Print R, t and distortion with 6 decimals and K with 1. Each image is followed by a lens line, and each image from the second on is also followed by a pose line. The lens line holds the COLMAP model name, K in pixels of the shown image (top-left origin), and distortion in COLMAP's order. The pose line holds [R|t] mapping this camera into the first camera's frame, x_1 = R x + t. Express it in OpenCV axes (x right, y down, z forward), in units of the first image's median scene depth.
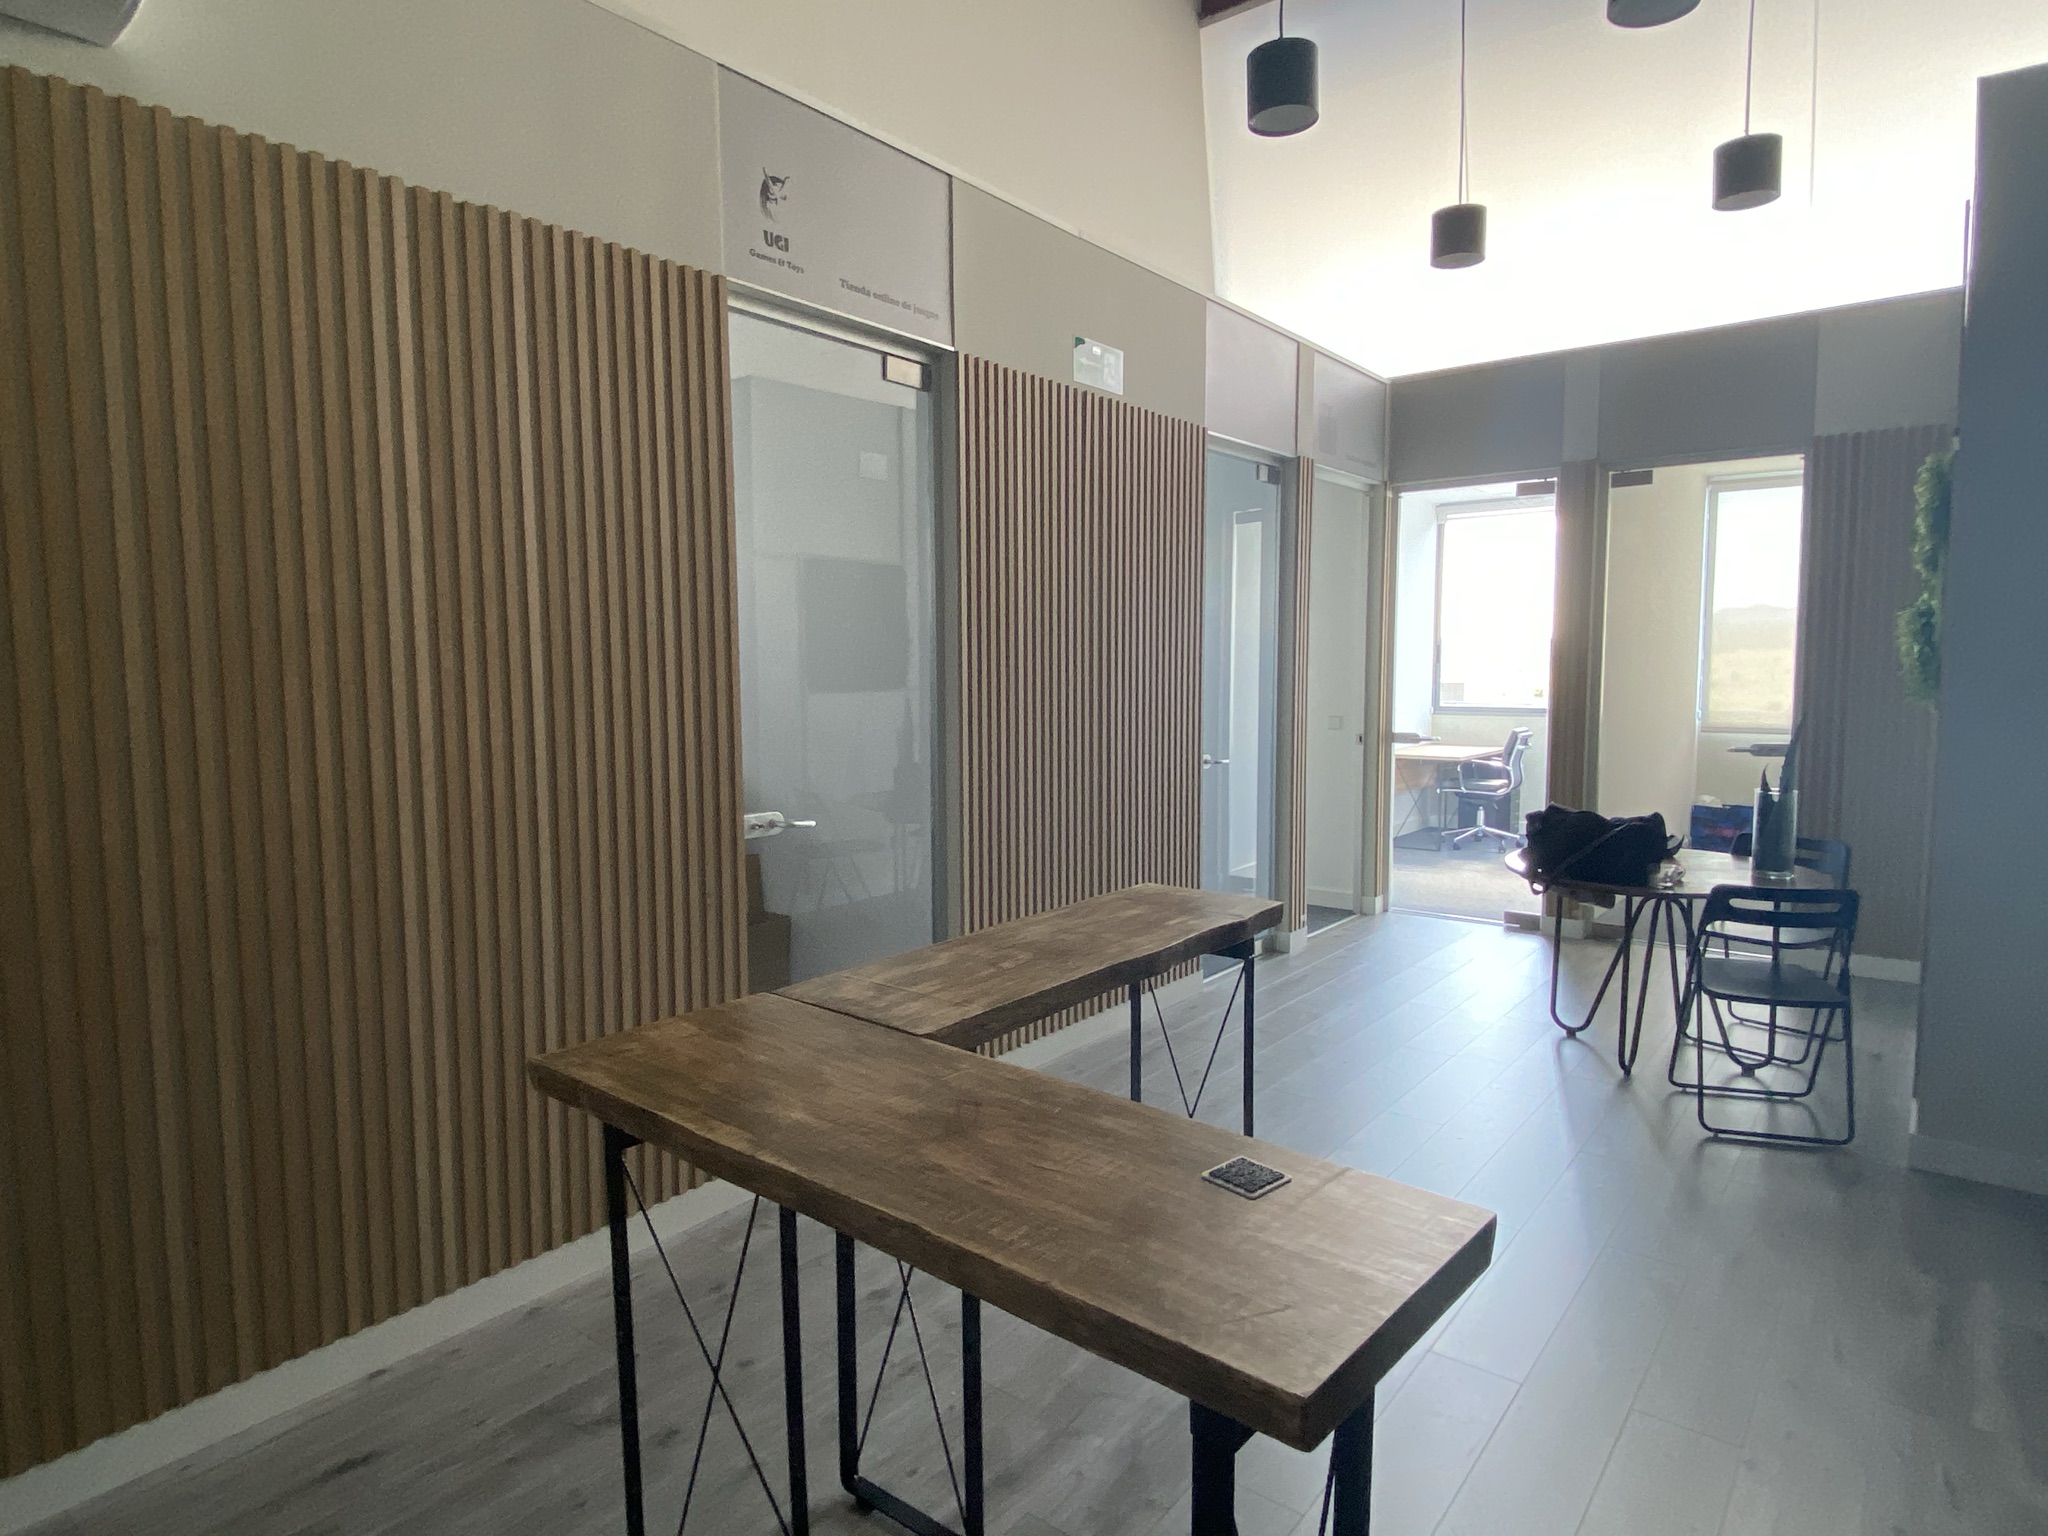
lens RADIAL K [[1174.9, 0, 1018.8], [0, 1174.9, 766.3], [0, 0, 1]] dist [-0.024093, 0.009946]
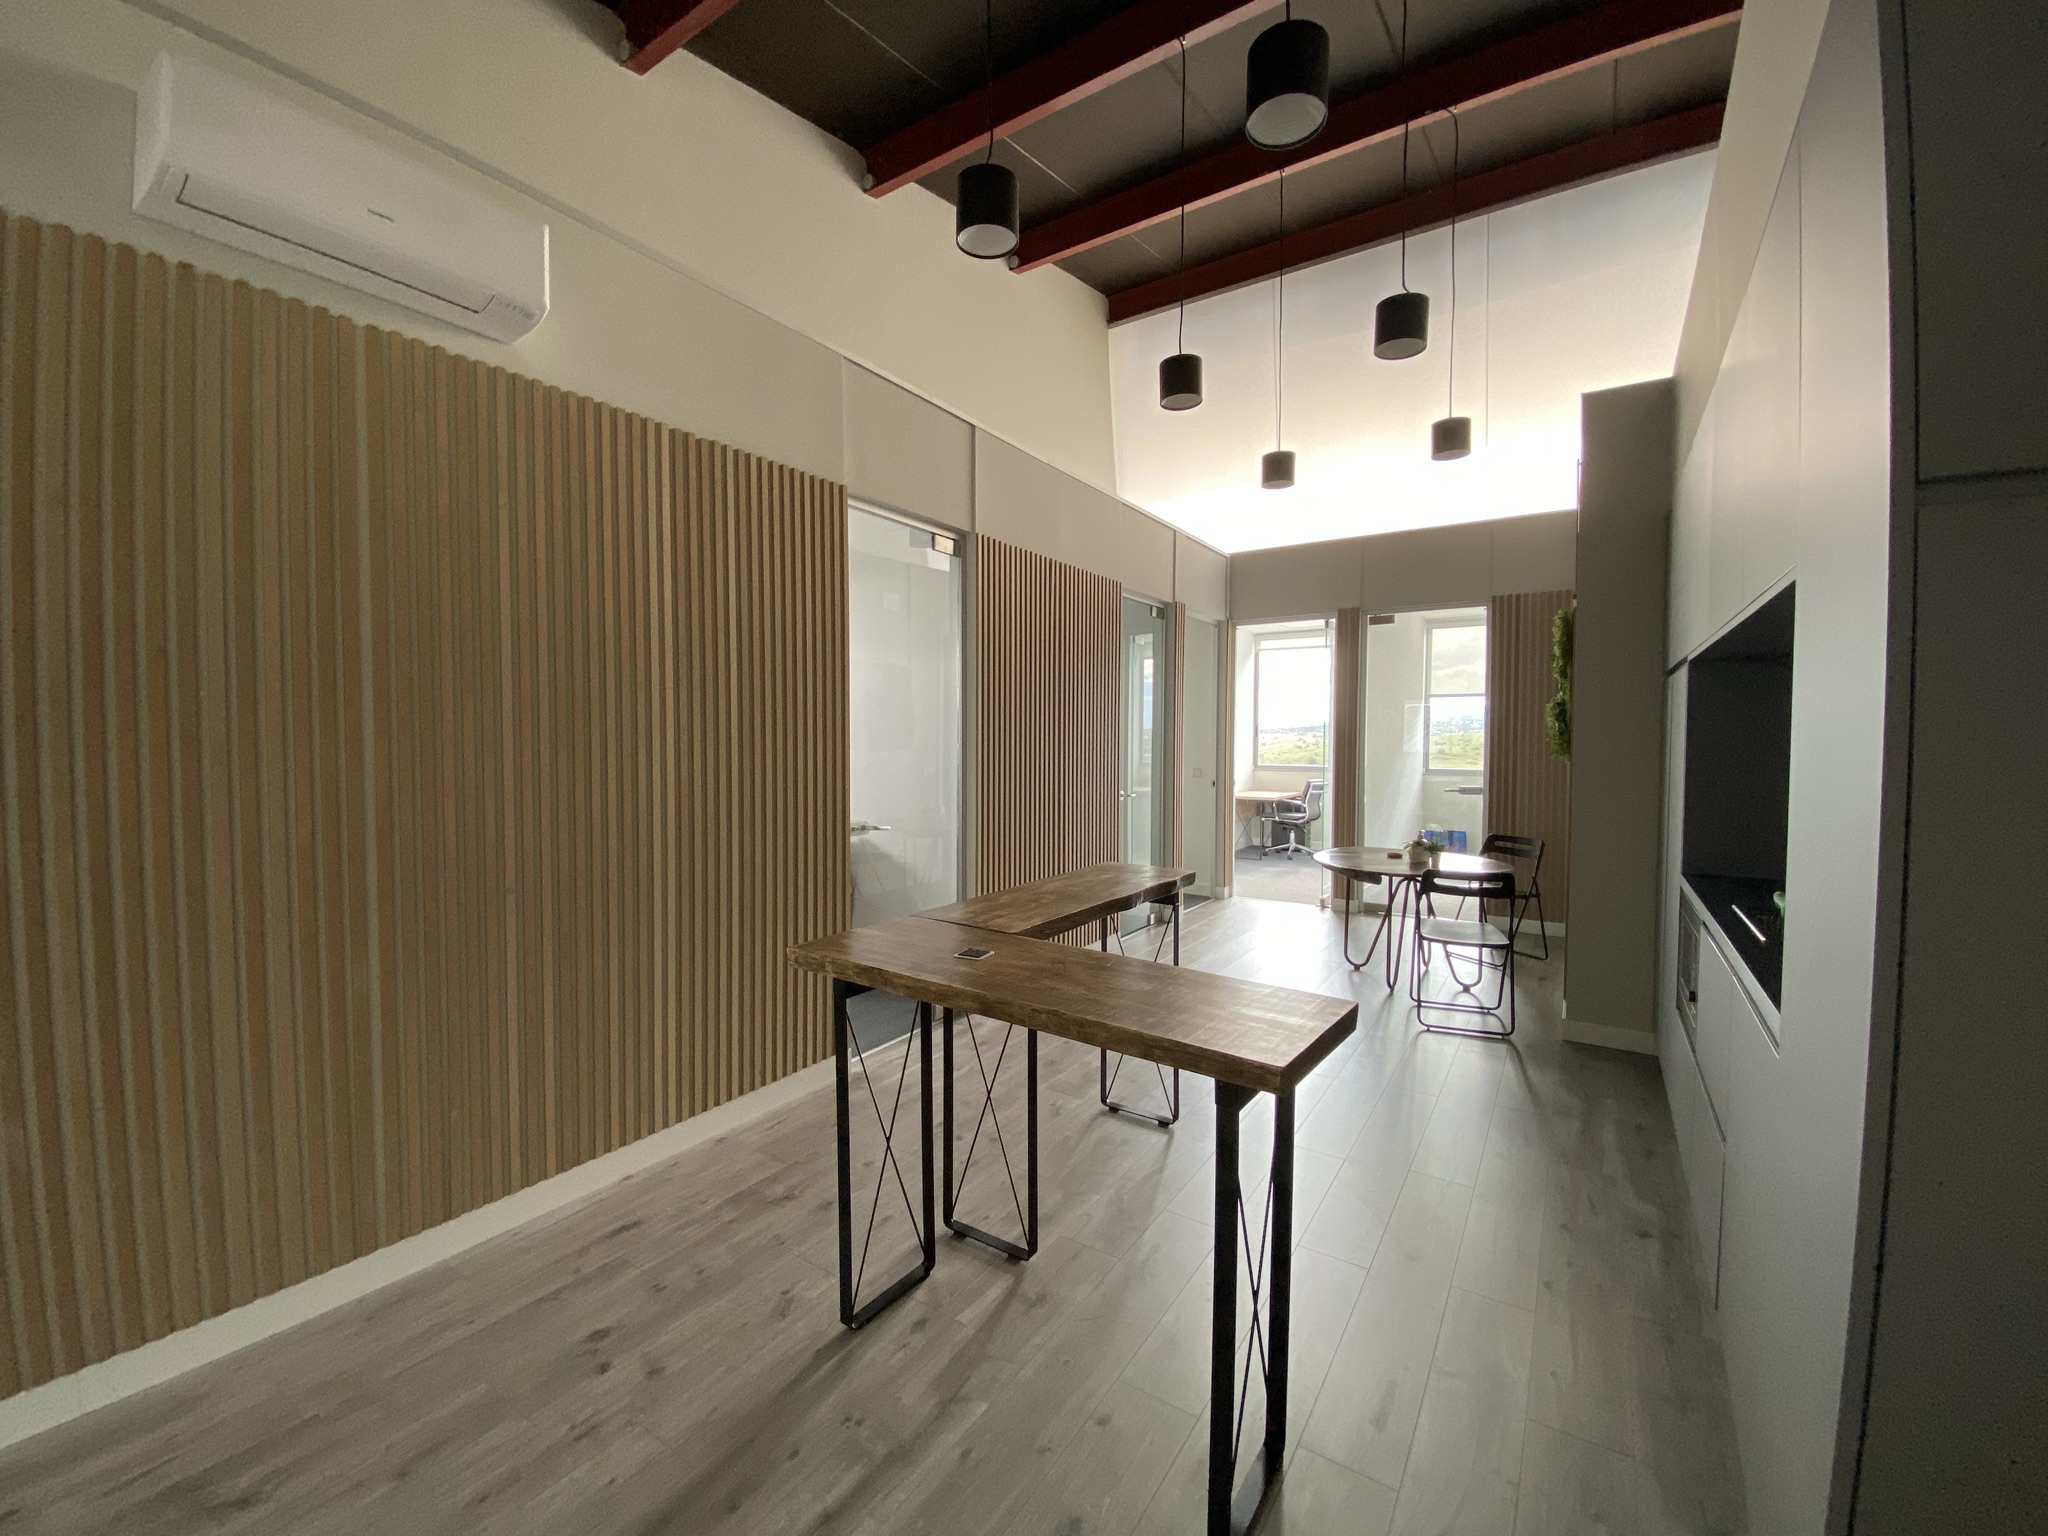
lens RADIAL K [[827.1, 0, 1020.9], [0, 827.1, 762.0], [0, 0, 1]] dist [-0.004092, -0.000639]
pose [[0.996904, 0.007781, 0.078246, -0.097382], [-0.003097, 0.998206, -0.059801, 0.028702], [-0.078571, 0.059373, 0.995139, -0.129849]]
